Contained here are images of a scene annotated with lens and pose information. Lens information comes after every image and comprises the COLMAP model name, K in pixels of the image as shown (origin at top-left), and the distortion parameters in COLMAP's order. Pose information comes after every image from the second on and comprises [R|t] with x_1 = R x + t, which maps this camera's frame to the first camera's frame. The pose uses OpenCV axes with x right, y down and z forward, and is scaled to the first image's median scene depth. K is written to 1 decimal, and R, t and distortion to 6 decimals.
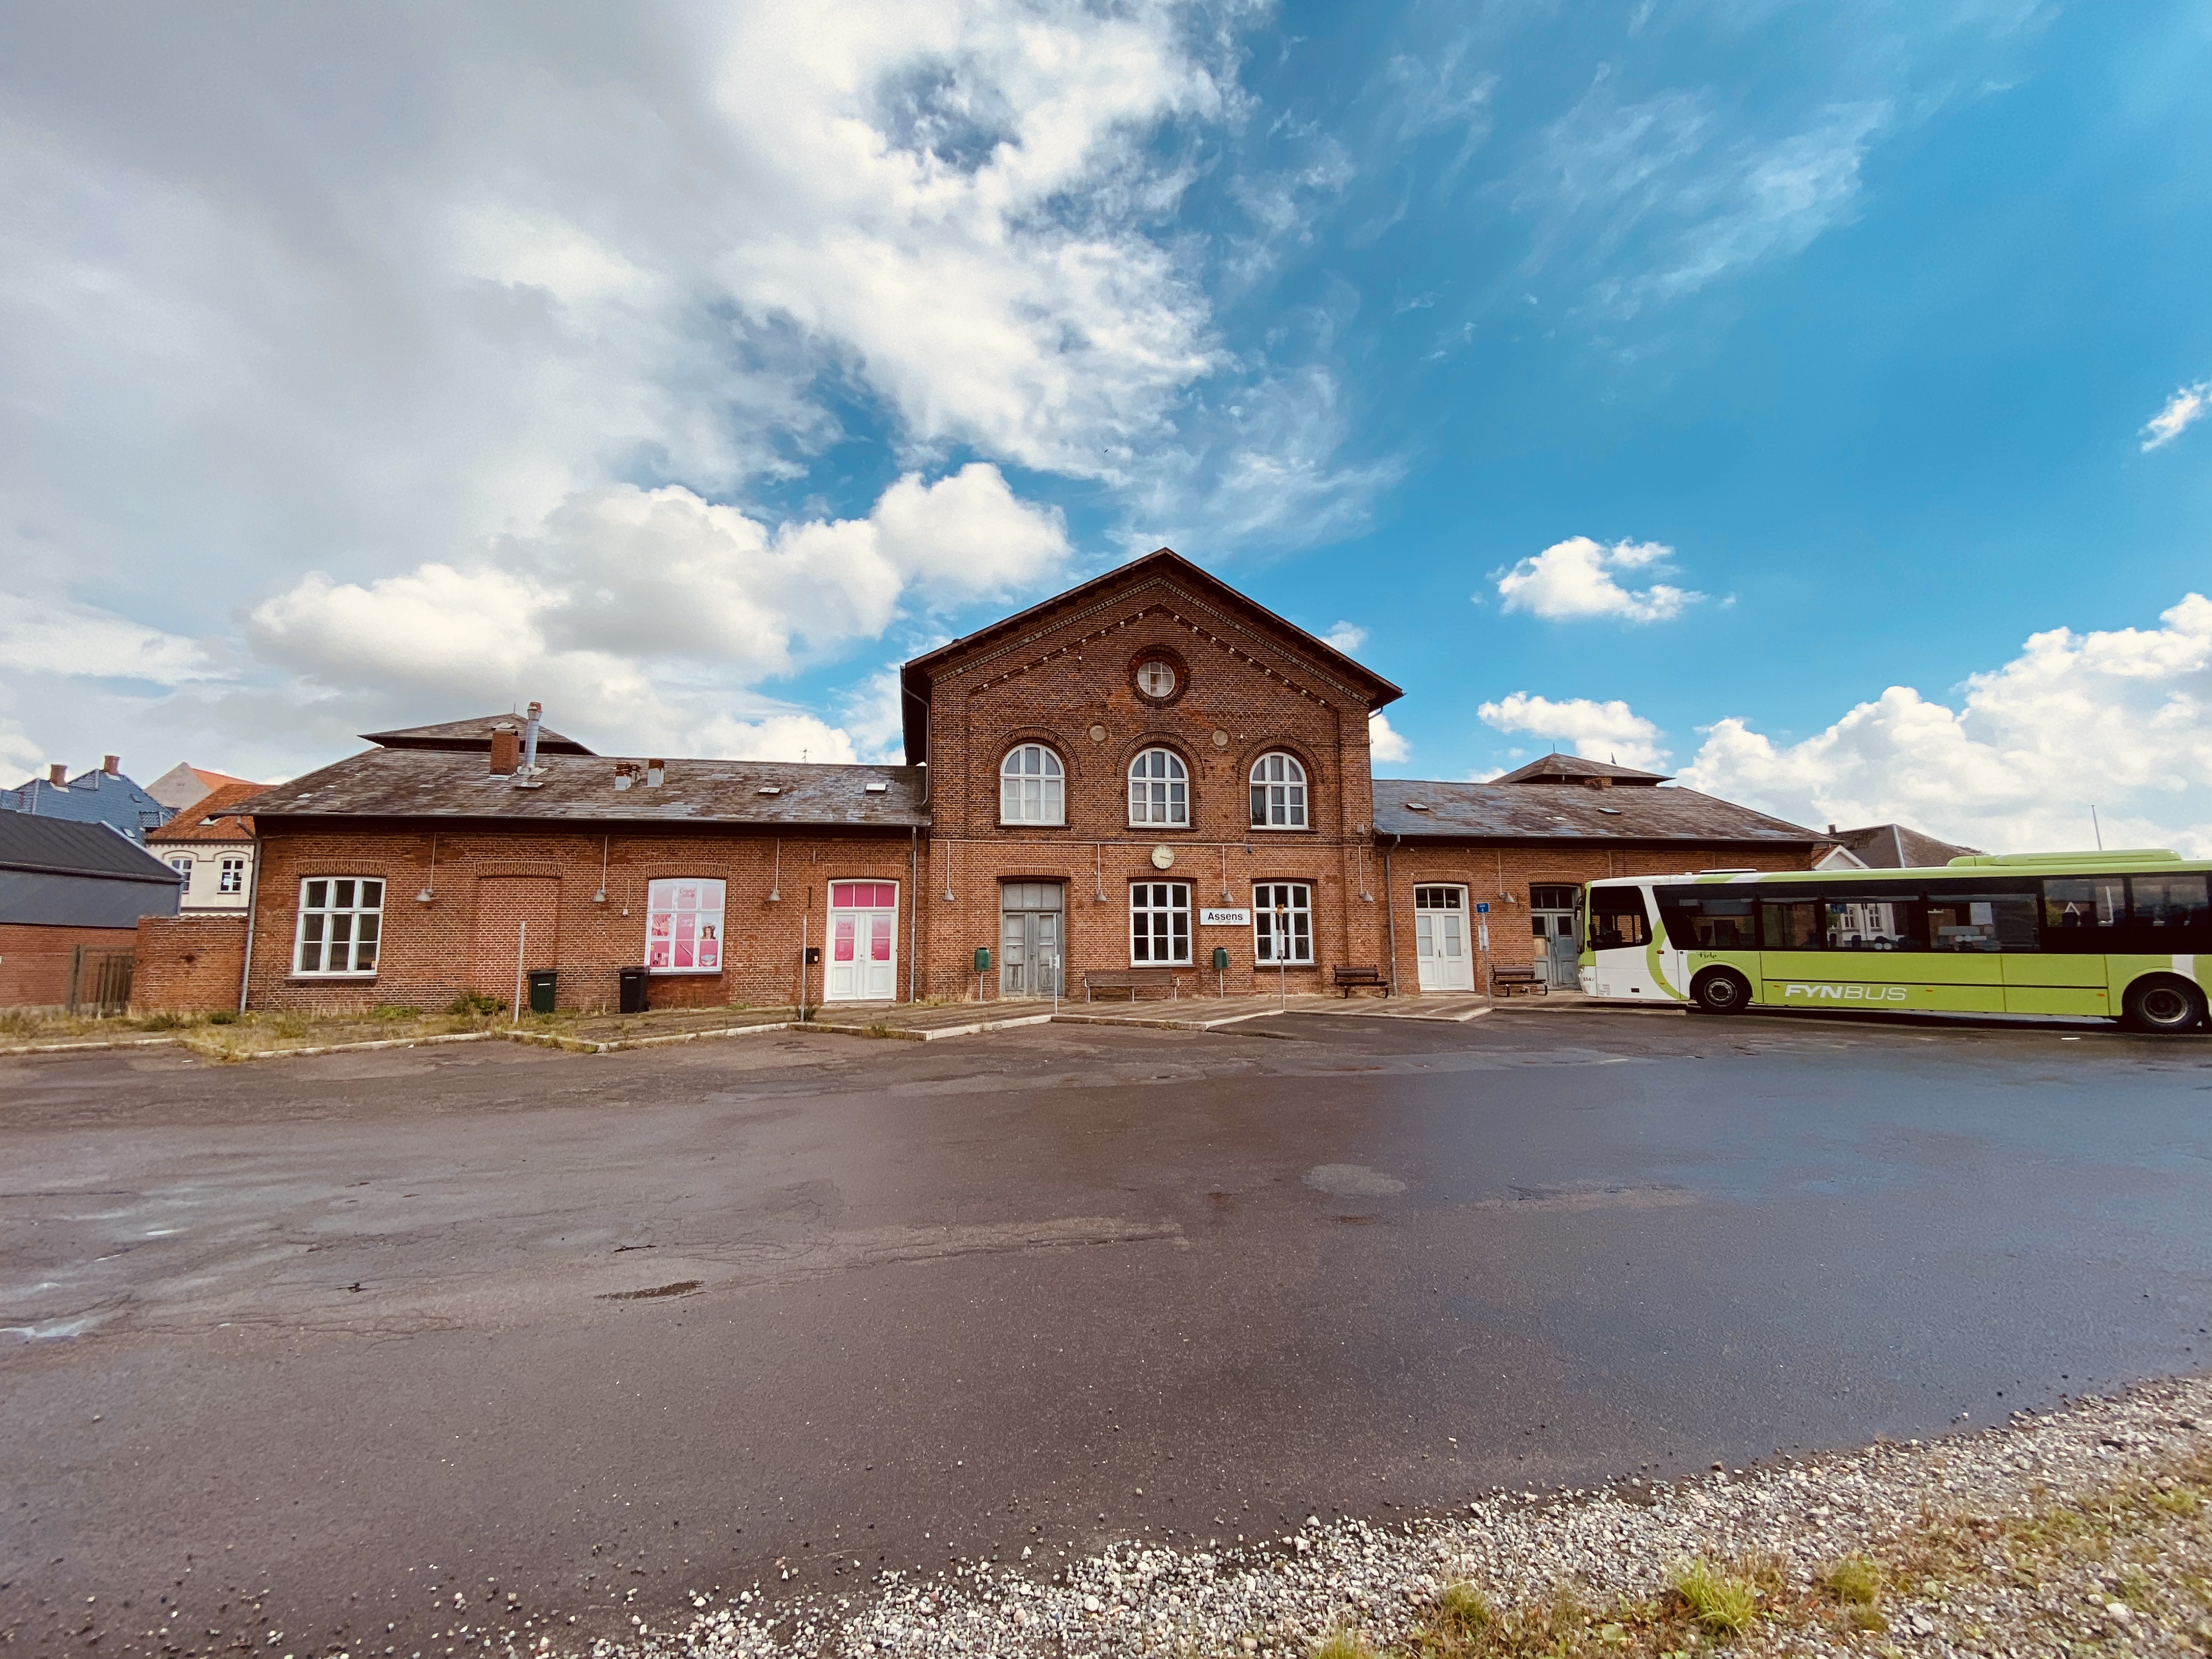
lens RADIAL K [[883.8, 0, 1096.8], [0, 883.8, 829.0], [0, 0, 1]] dist [-0.002558, -0.005863]
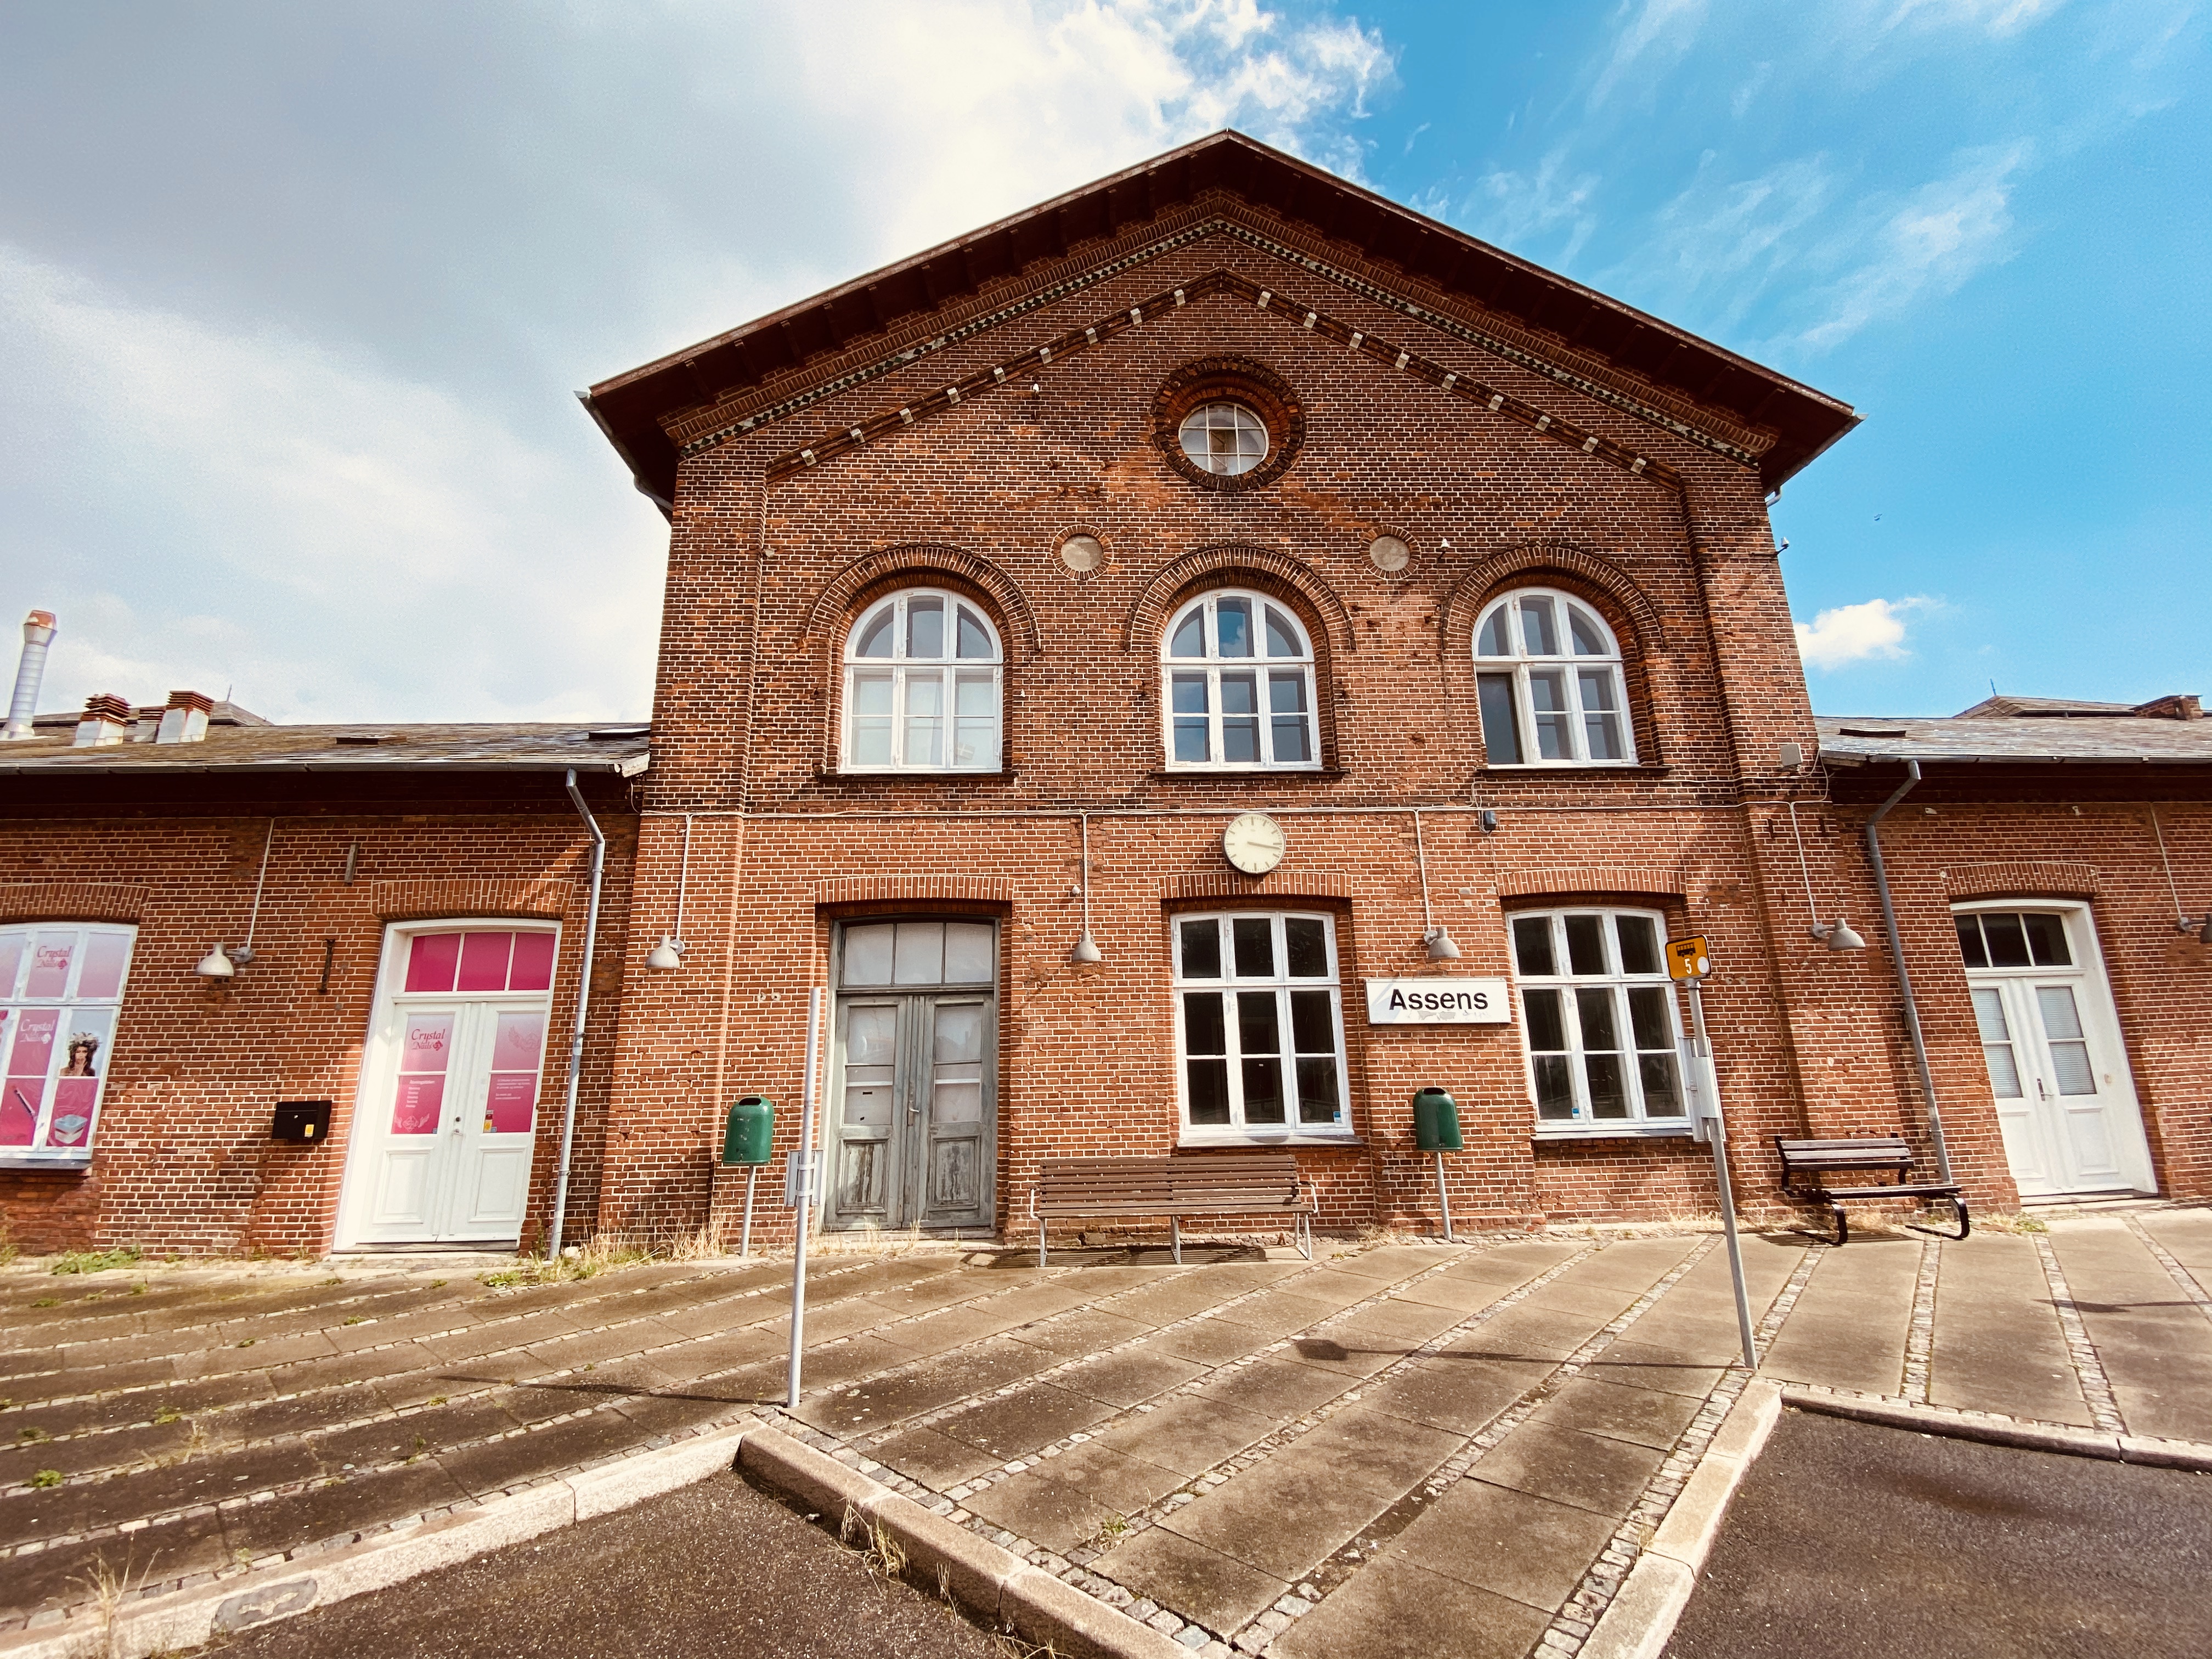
lens RADIAL K [[883.8, 0, 1103.1], [0, 883.8, 834.0], [0, 0, 1]] dist [-0.002558, -0.005863]
pose [[0.988465, -0.046406, -0.144164, 0.064413], [0.030334, 0.993273, -0.111749, 0.067754], [0.148380, 0.106087, 0.983224, 0.612815]]
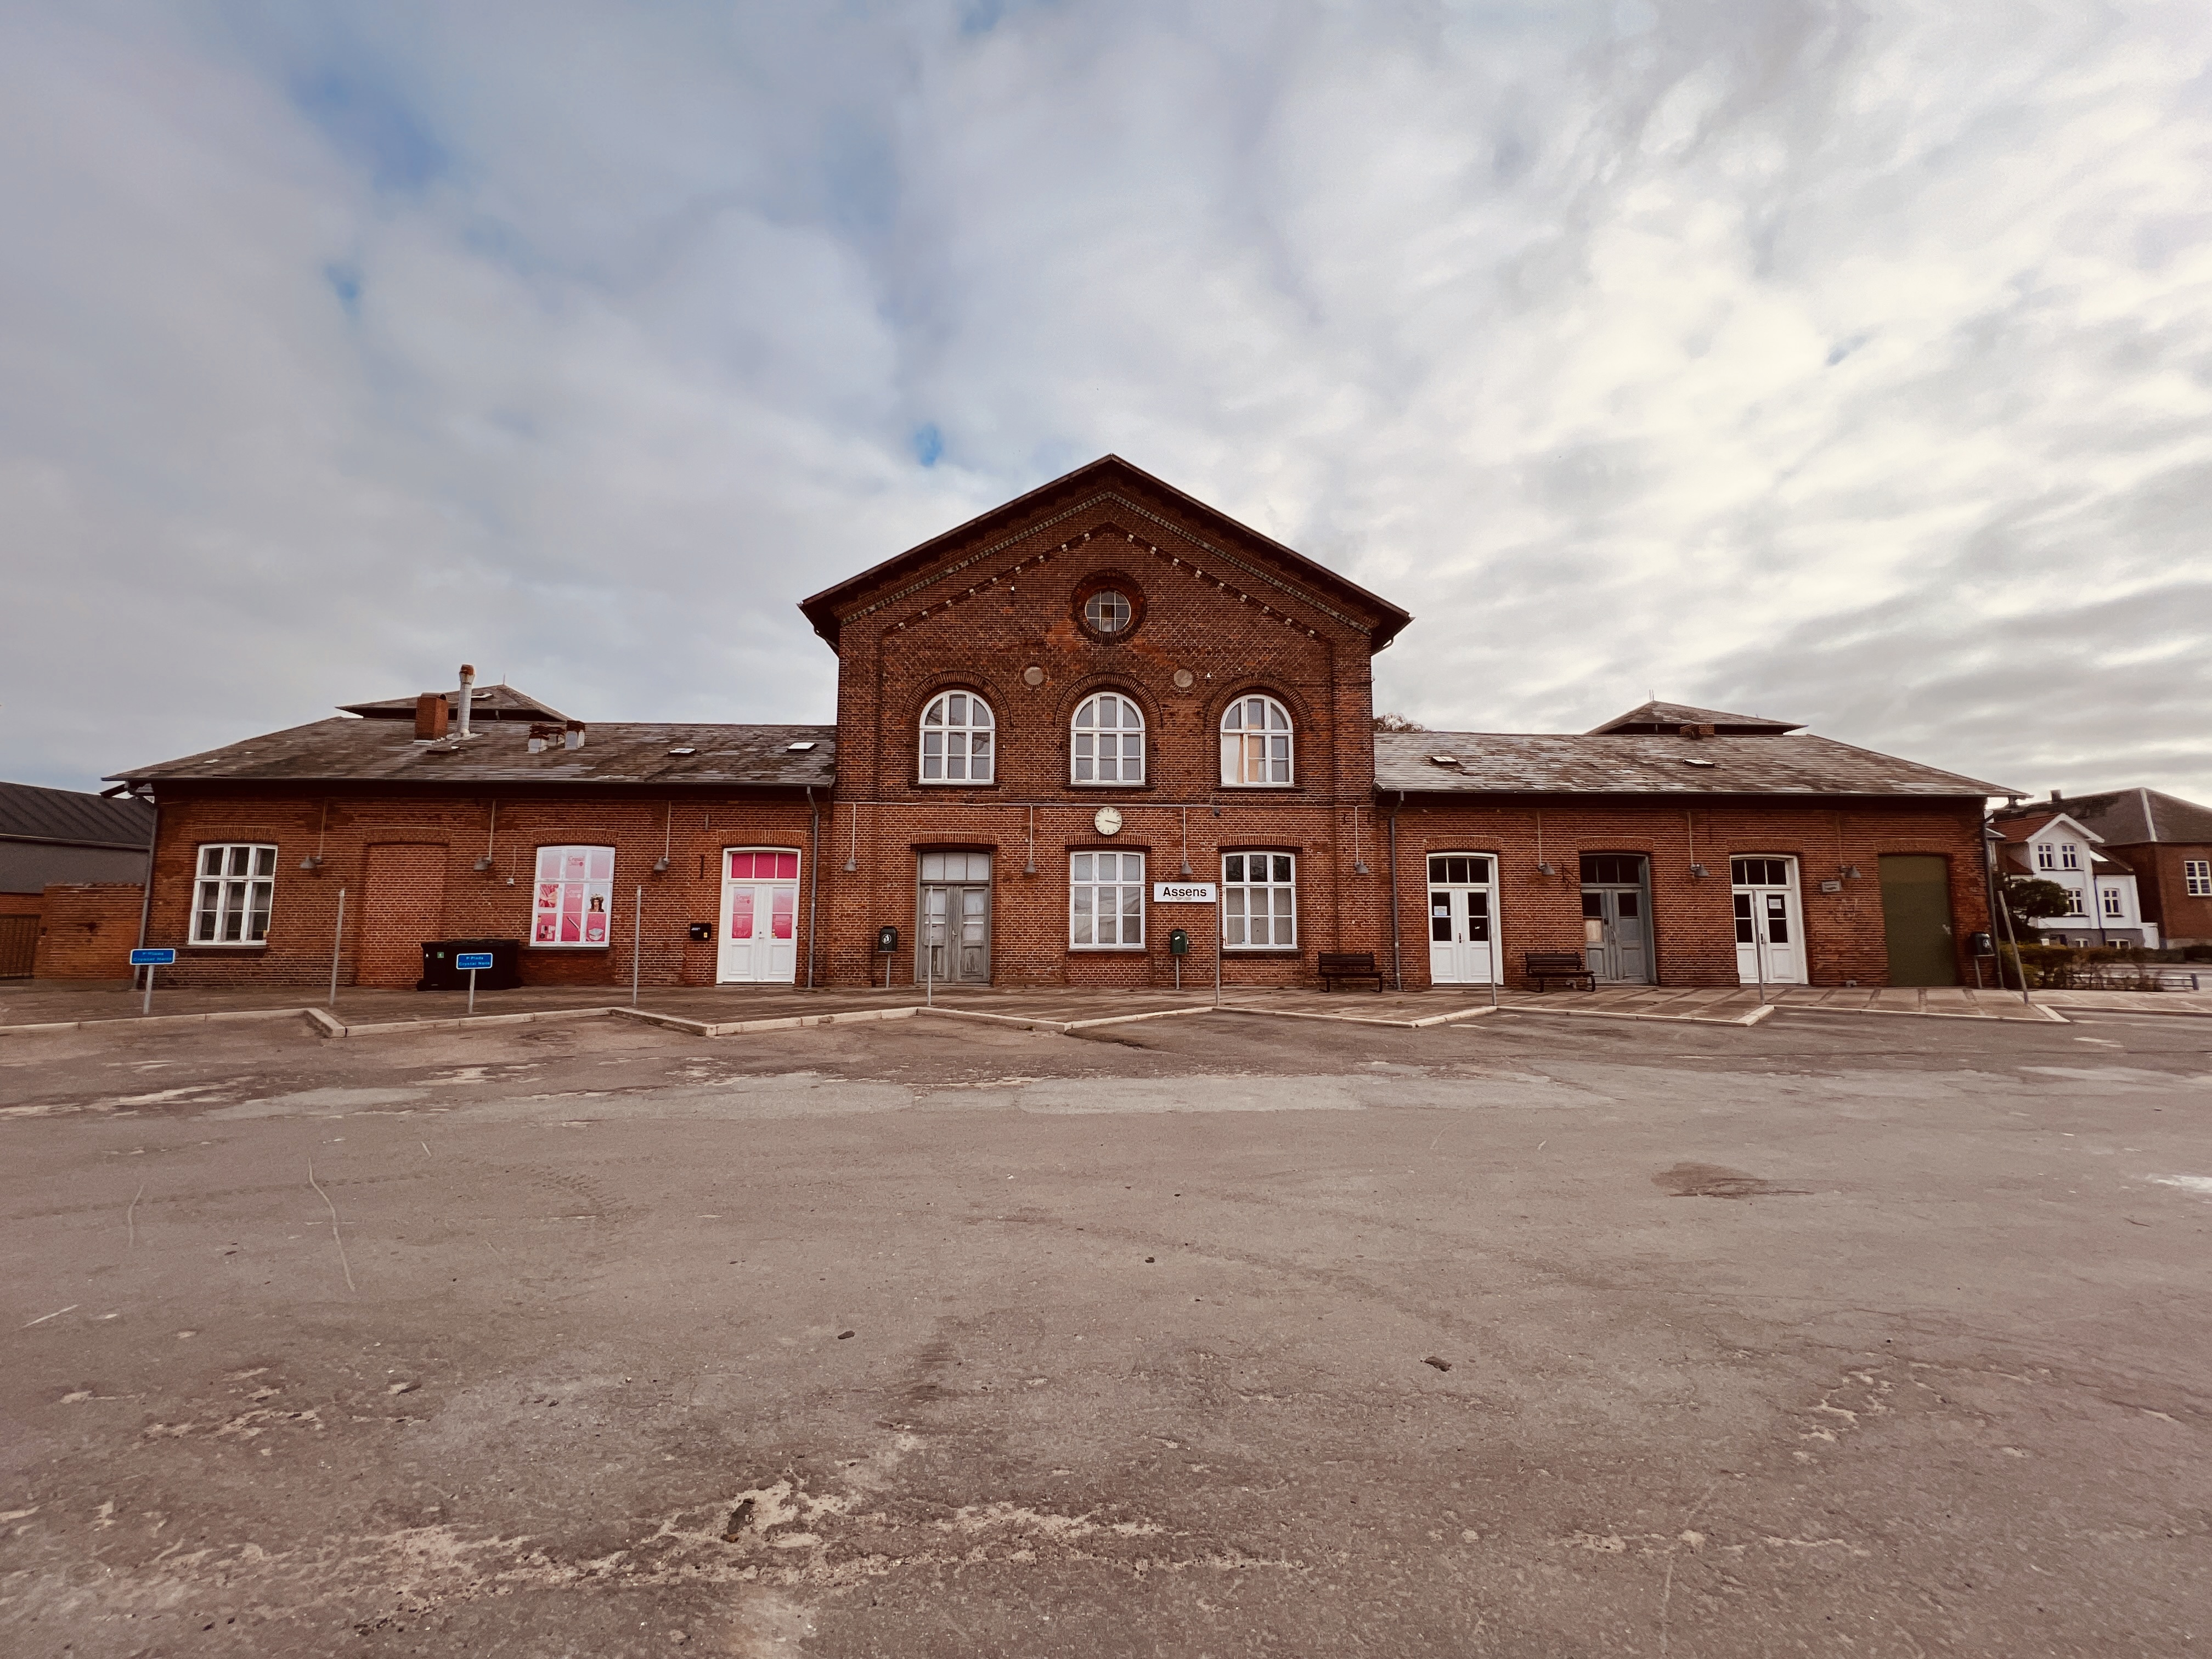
lens RADIAL K [[888.8, 0, 1101.0], [0, 888.8, 828.5], [0, 0, 1]] dist [-0.018146, 0.001653]
pose [[0.989024, -0.005673, -0.147644, 0.191688], [0.008367, 0.999810, 0.017631, 0.024147], [0.147515, -0.018673, 0.988883, 0.159125]]
